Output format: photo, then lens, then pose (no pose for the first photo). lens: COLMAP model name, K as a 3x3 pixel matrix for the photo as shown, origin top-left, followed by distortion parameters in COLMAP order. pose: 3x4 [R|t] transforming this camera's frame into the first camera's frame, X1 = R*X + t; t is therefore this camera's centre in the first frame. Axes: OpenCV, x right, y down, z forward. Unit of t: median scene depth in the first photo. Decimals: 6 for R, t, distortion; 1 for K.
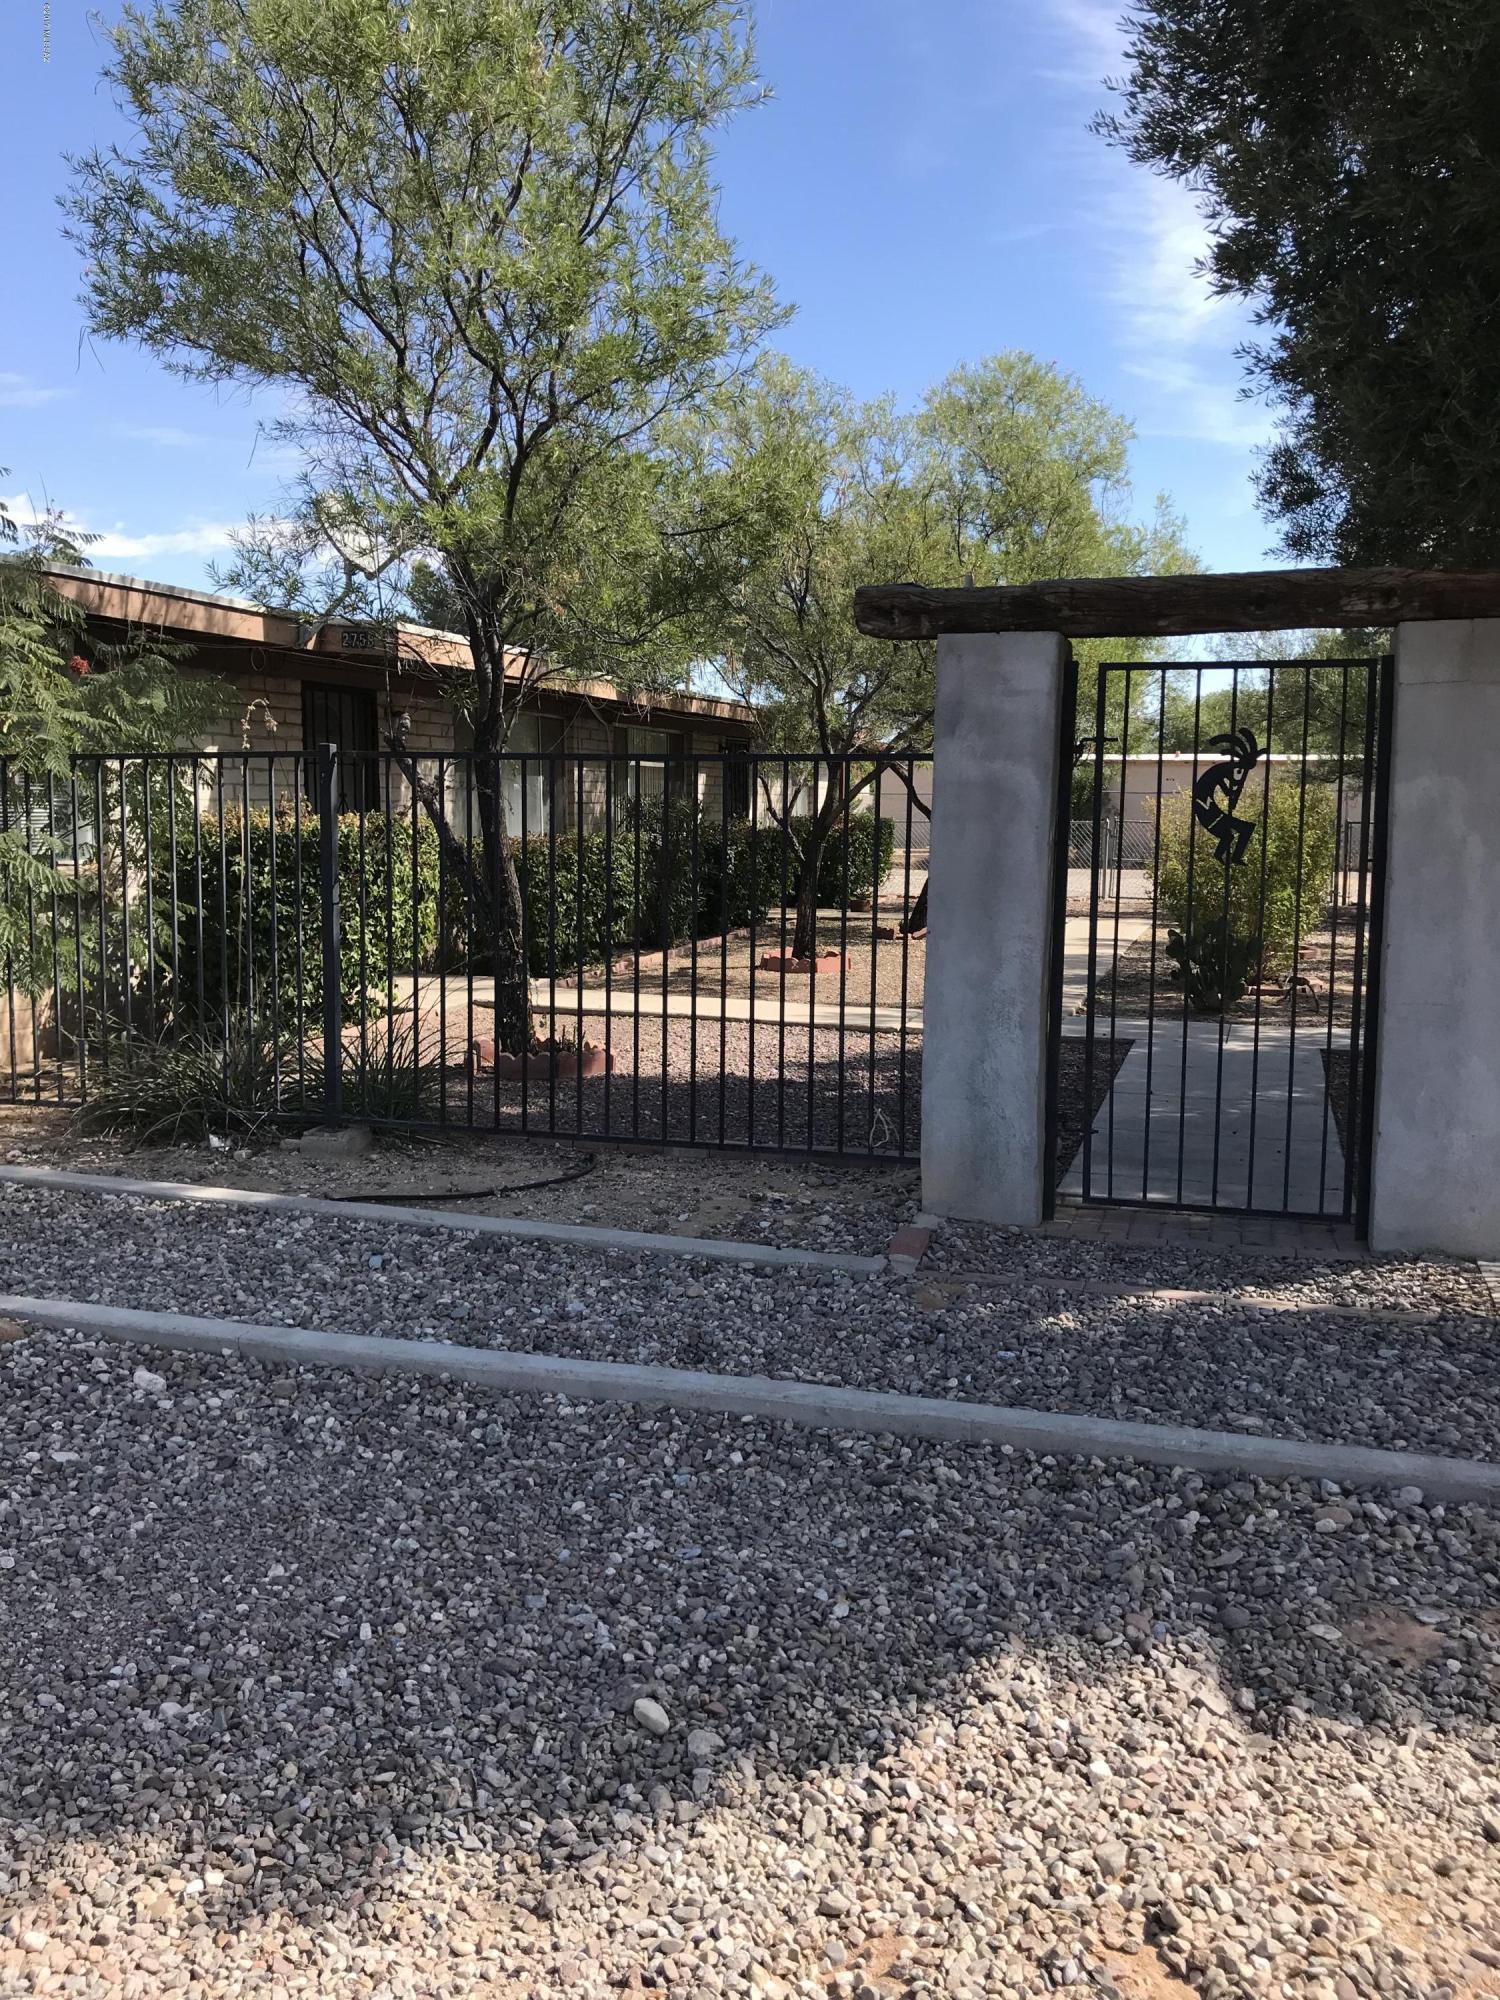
lens RADIAL K [[1649.4, 0, 745.5], [0, 1649.4, 997.2], [0, 0, 1]] dist [-0.042899, 0.096375]
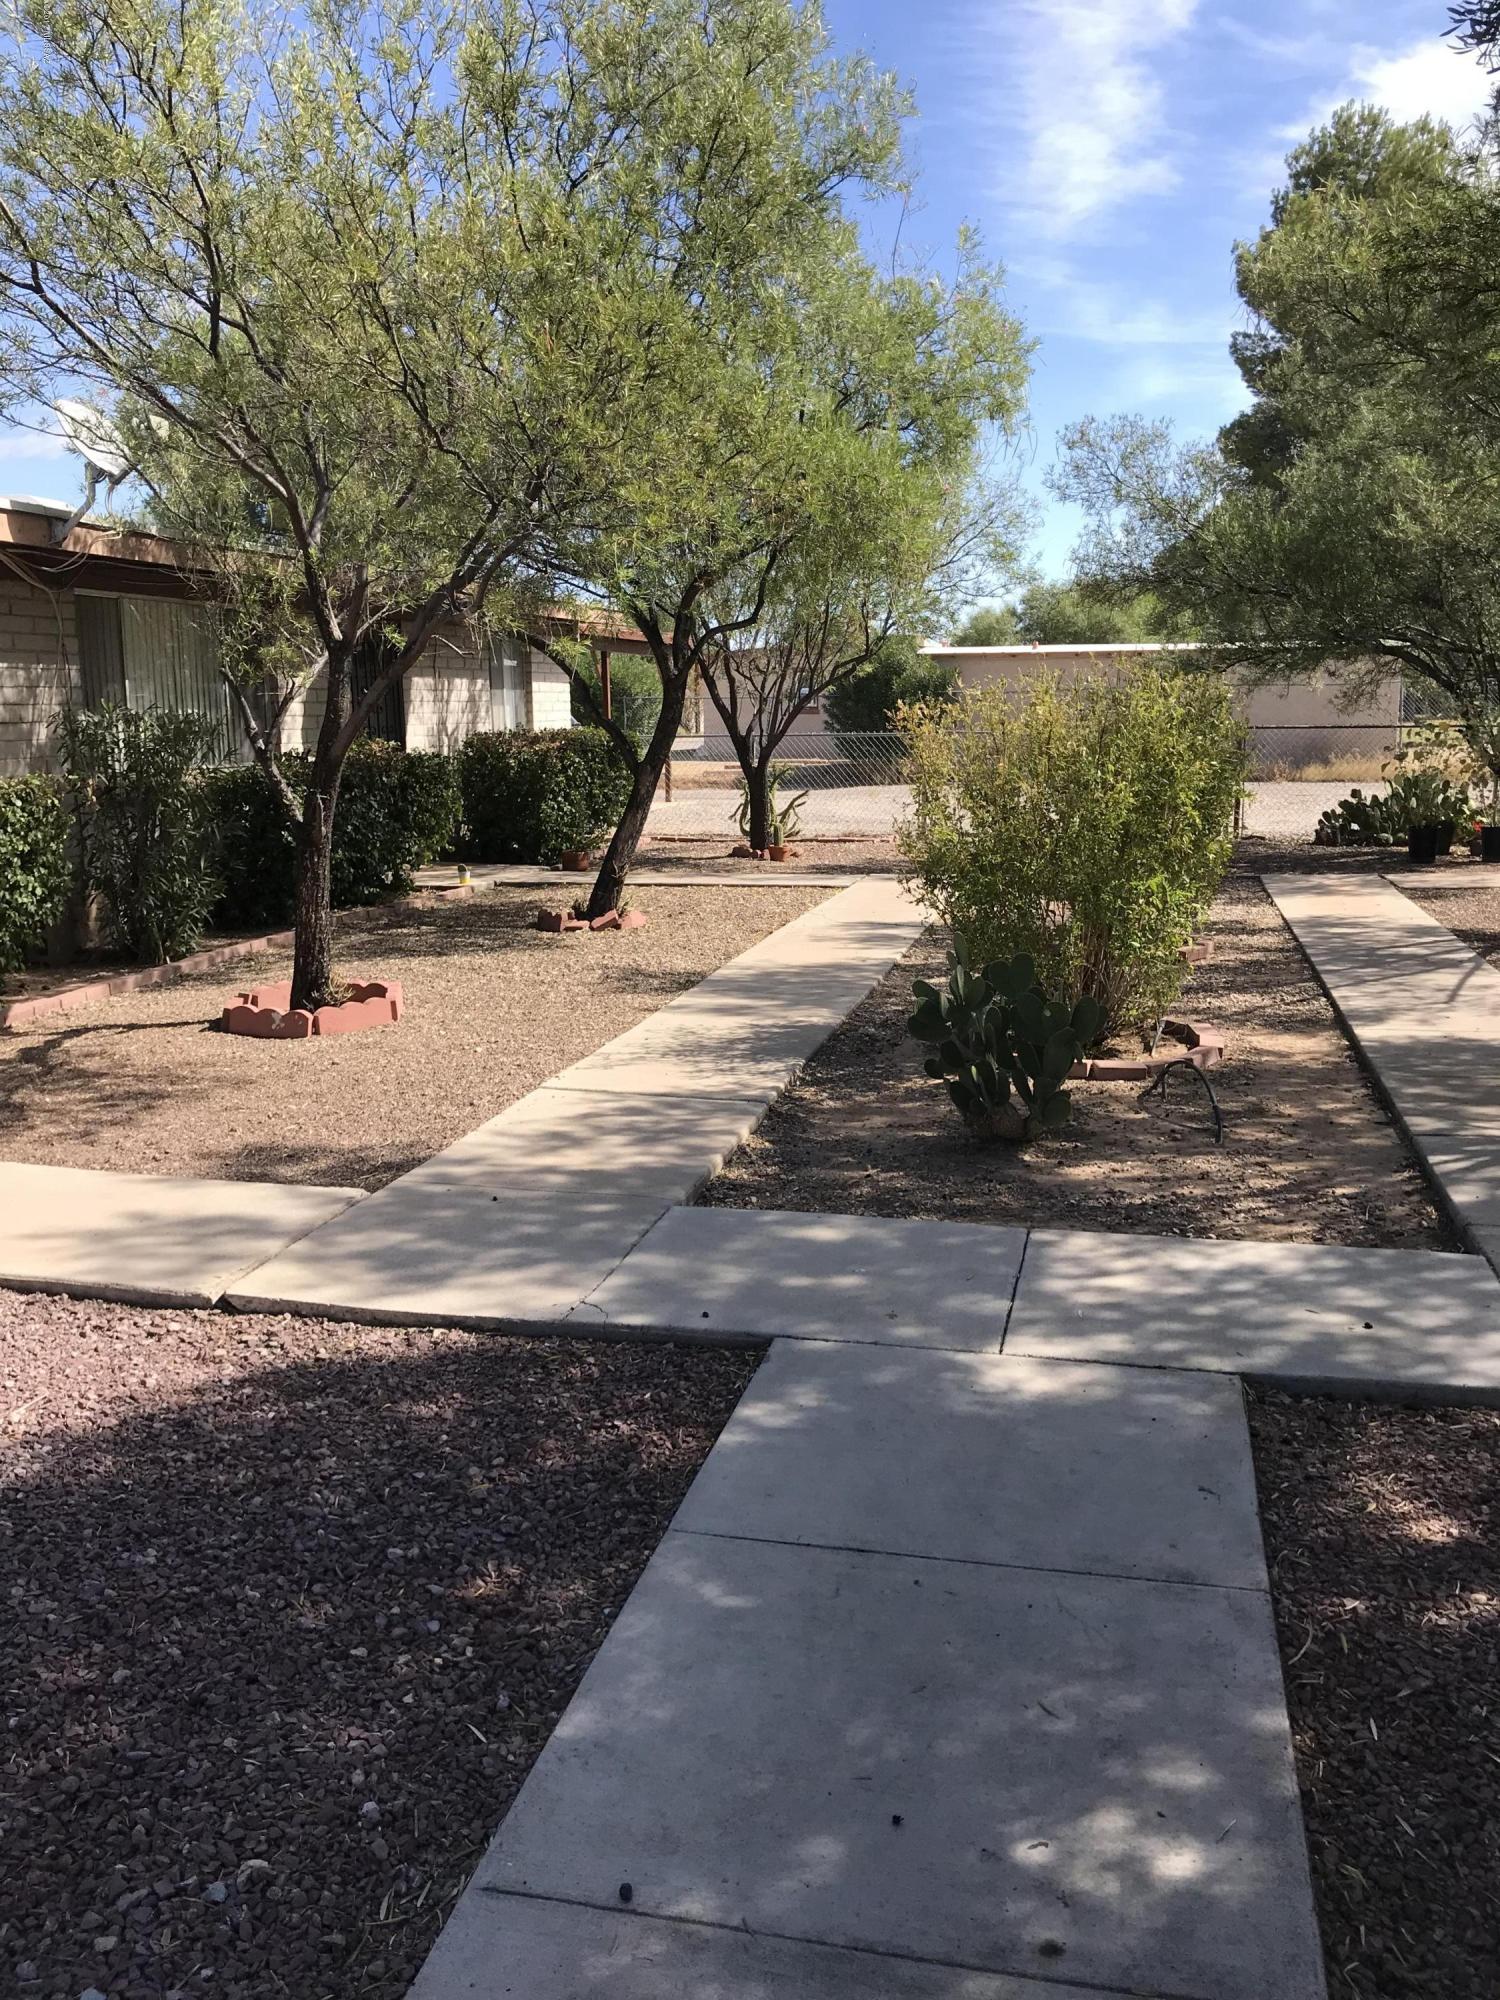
lens RADIAL K [[1649.4, 0, 745.5], [0, 1649.4, 997.2], [0, 0, 1]] dist [-0.042899, 0.096375]
pose [[0.997631, -0.022238, 0.065093, 0.118321], [0.019114, 0.998653, 0.048236, -0.038562], [-0.066078, -0.046877, 0.996713, 0.350421]]
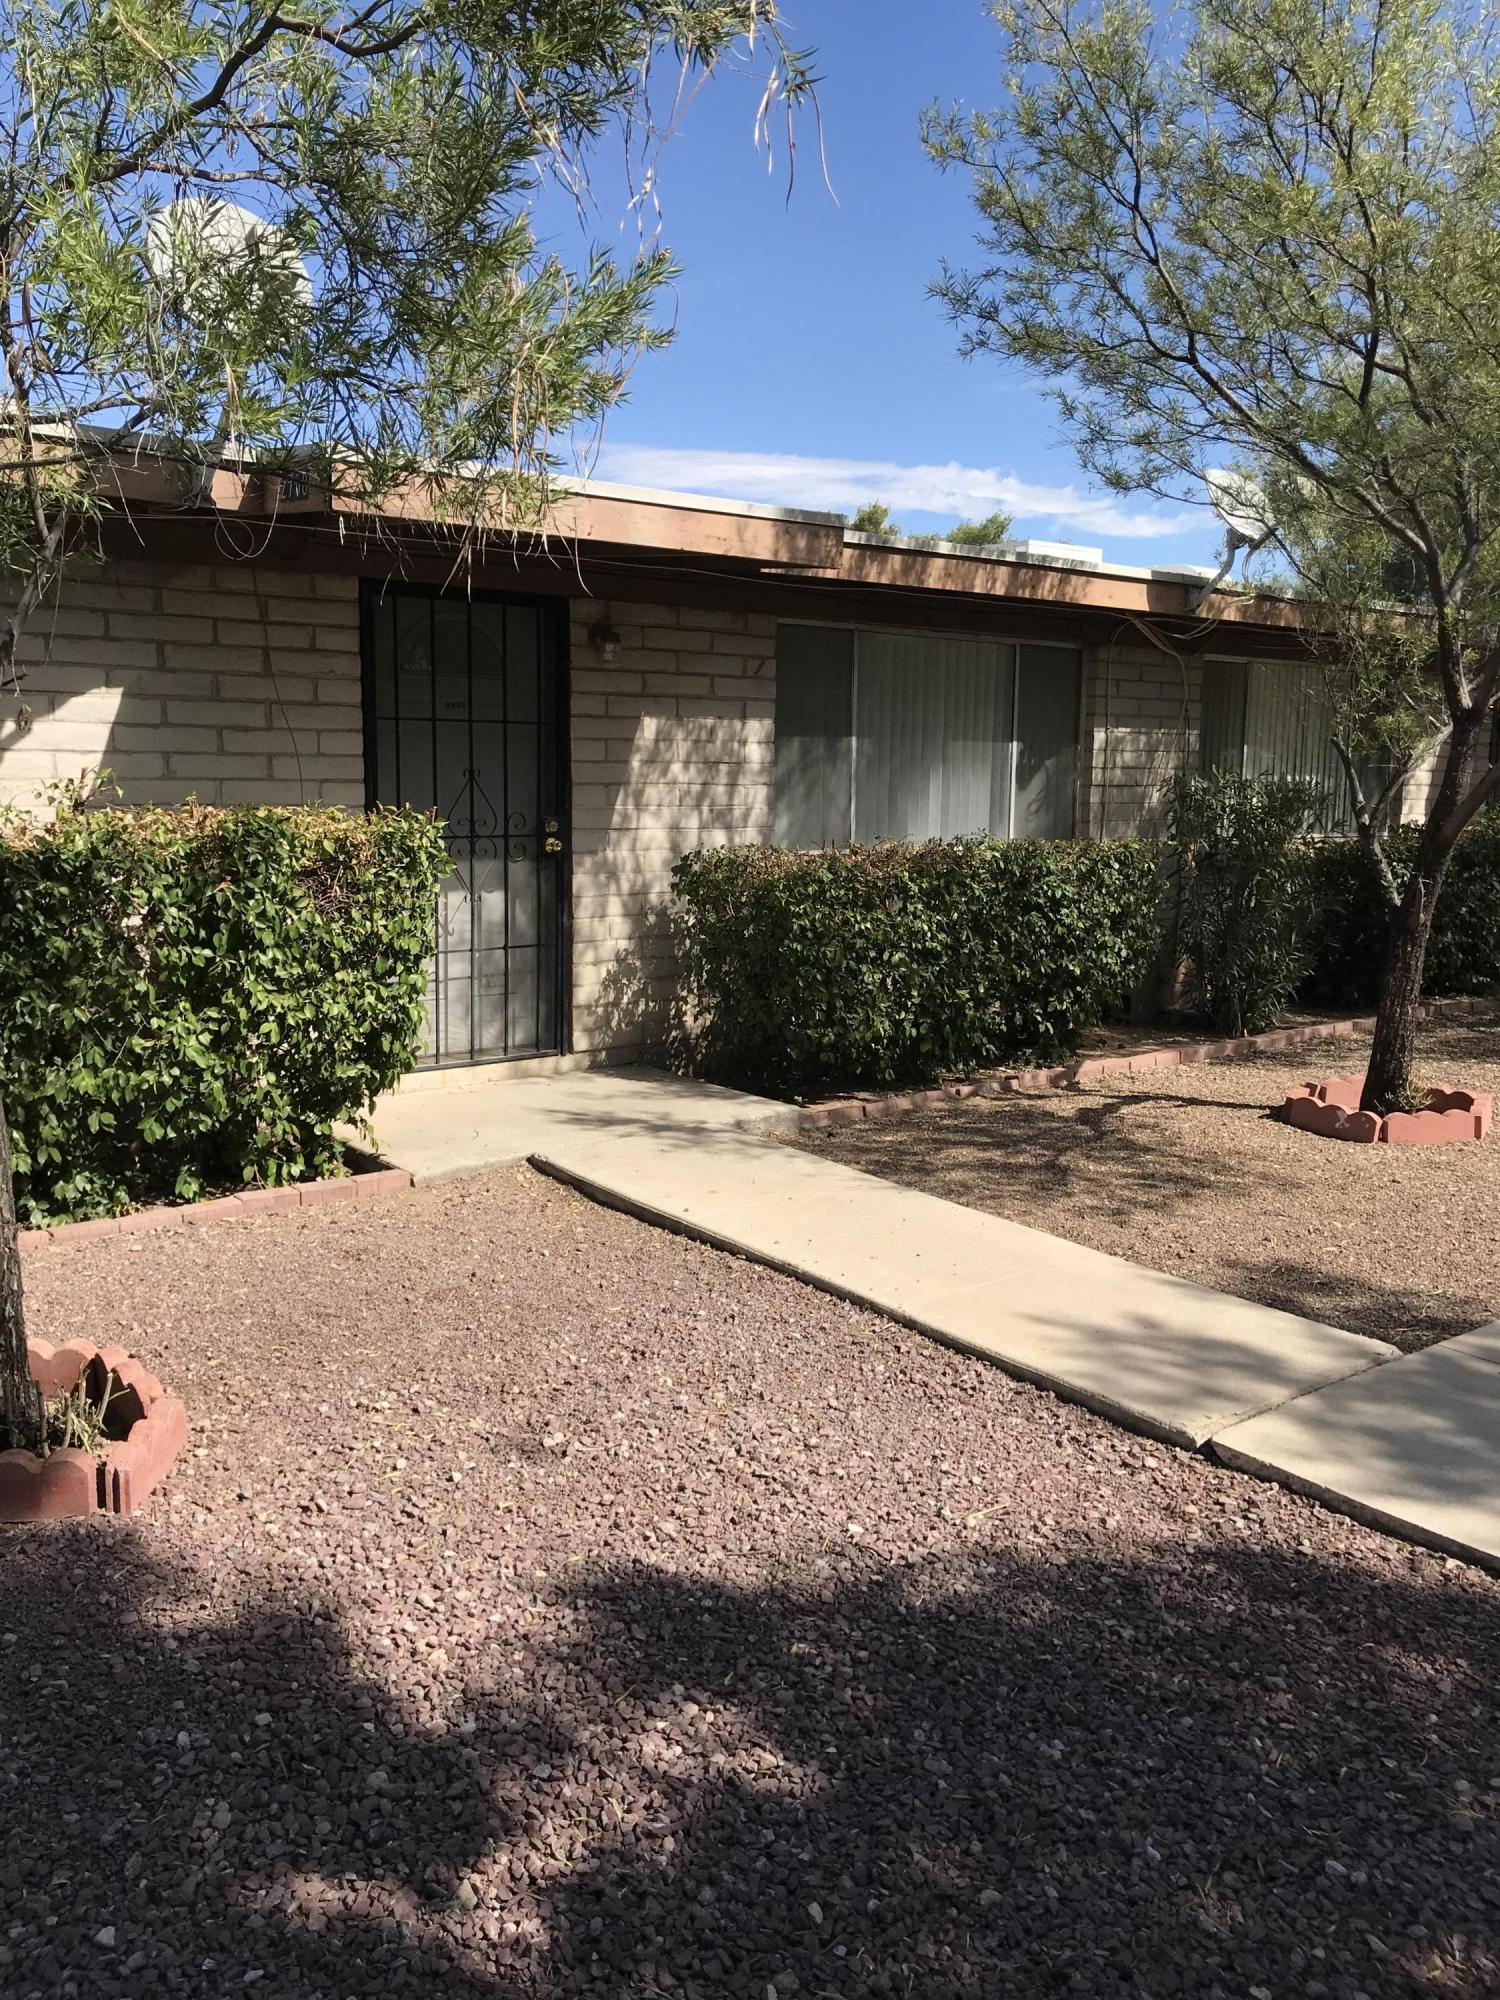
lens RADIAL K [[1649.4, 0, 745.5], [0, 1649.4, 997.2], [0, 0, 1]] dist [-0.042899, 0.096375]
pose [[0.830716, 0.091654, -0.549099, 0.123383], [-0.086522, 0.995625, 0.035290, -0.075833], [0.549931, 0.018193, 0.835012, 0.510488]]
